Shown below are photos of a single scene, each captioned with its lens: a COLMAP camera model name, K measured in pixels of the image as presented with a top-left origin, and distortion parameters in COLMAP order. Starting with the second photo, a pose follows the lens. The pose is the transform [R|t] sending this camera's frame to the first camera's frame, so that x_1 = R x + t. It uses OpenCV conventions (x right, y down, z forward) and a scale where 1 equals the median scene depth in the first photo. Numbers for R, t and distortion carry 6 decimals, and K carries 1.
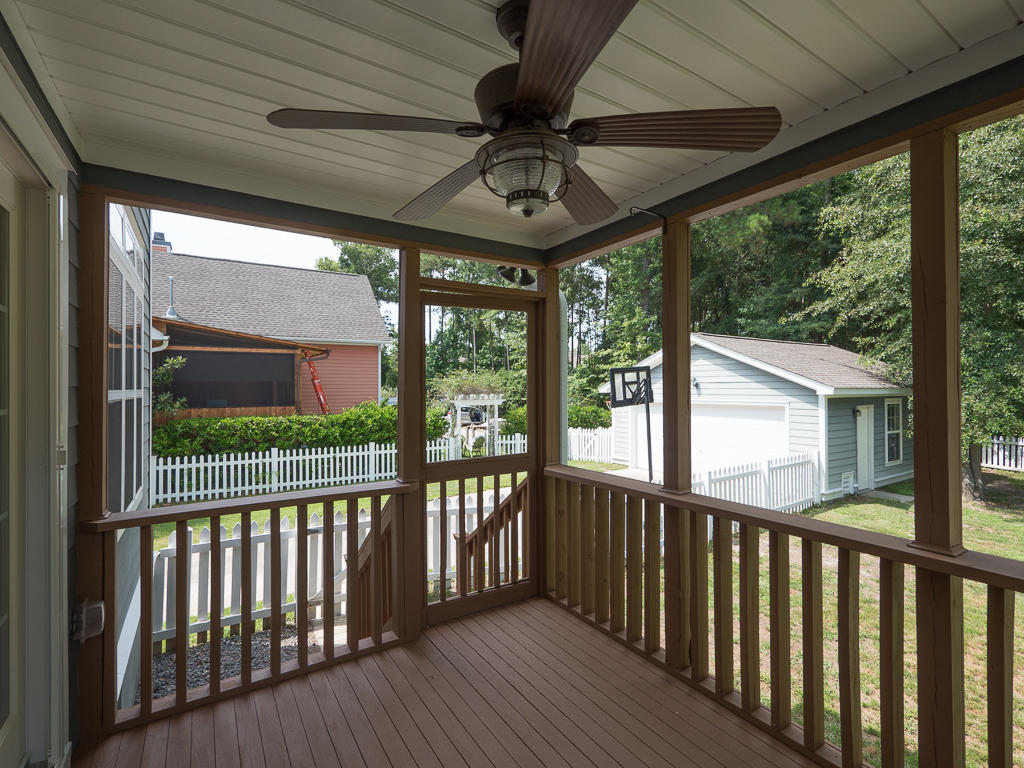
lens RADIAL K [[478.2, 0, 507.3], [0, 478.2, 379.9], [0, 0, 1]] dist [-0.008005, 0.002435]
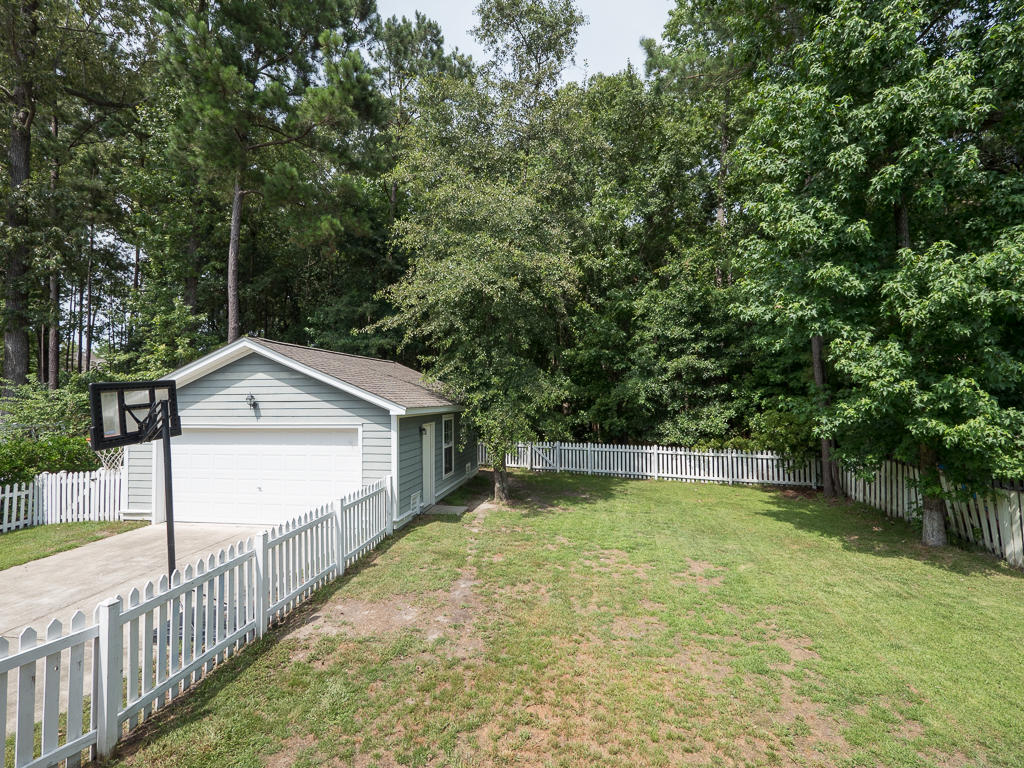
lens RADIAL K [[478.2, 0, 509.1], [0, 478.2, 382.8], [0, 0, 1]] dist [-0.008005, 0.002435]
pose [[0.658671, 0.017558, 0.752226, 0.088494], [-0.003845, 0.999793, -0.019970, -0.011381], [-0.752421, 0.010261, 0.658602, 0.182370]]
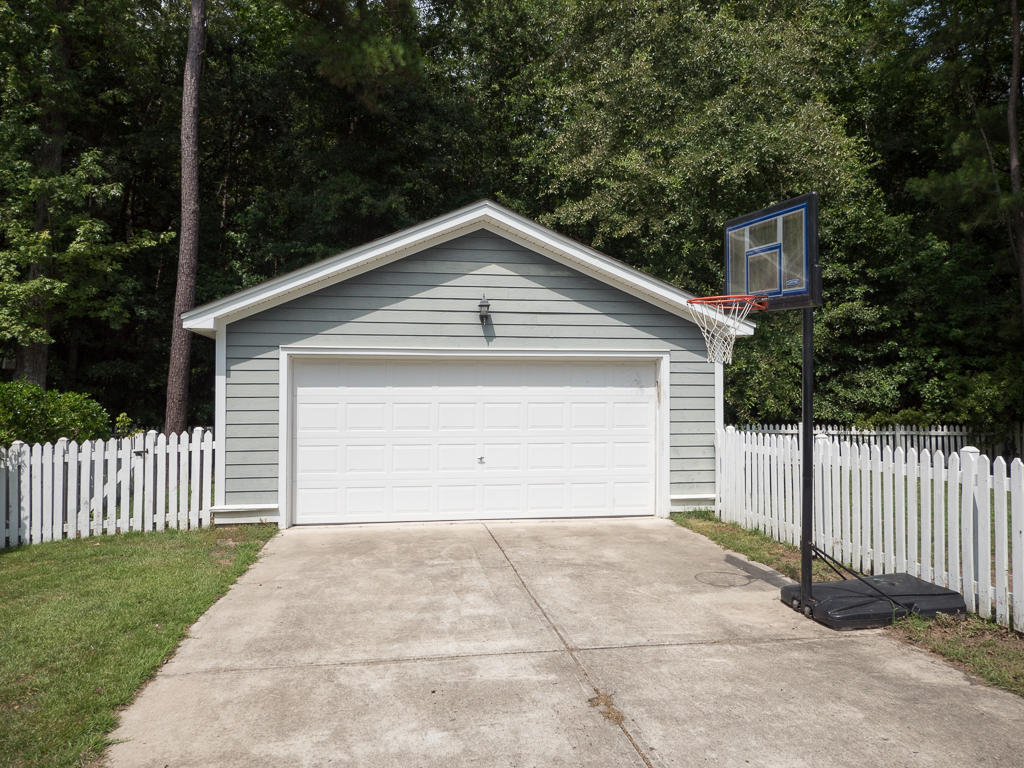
lens RADIAL K [[722.8, 0, 511.7], [0, 722.8, 382.2], [0, 0, 1]] dist [-0.013370, -0.003109]
pose [[0.401715, 0.022306, 0.915493, -0.246740], [-0.014451, 0.999733, -0.018017, 0.091165], [-0.915651, -0.005992, 0.401930, 0.728790]]
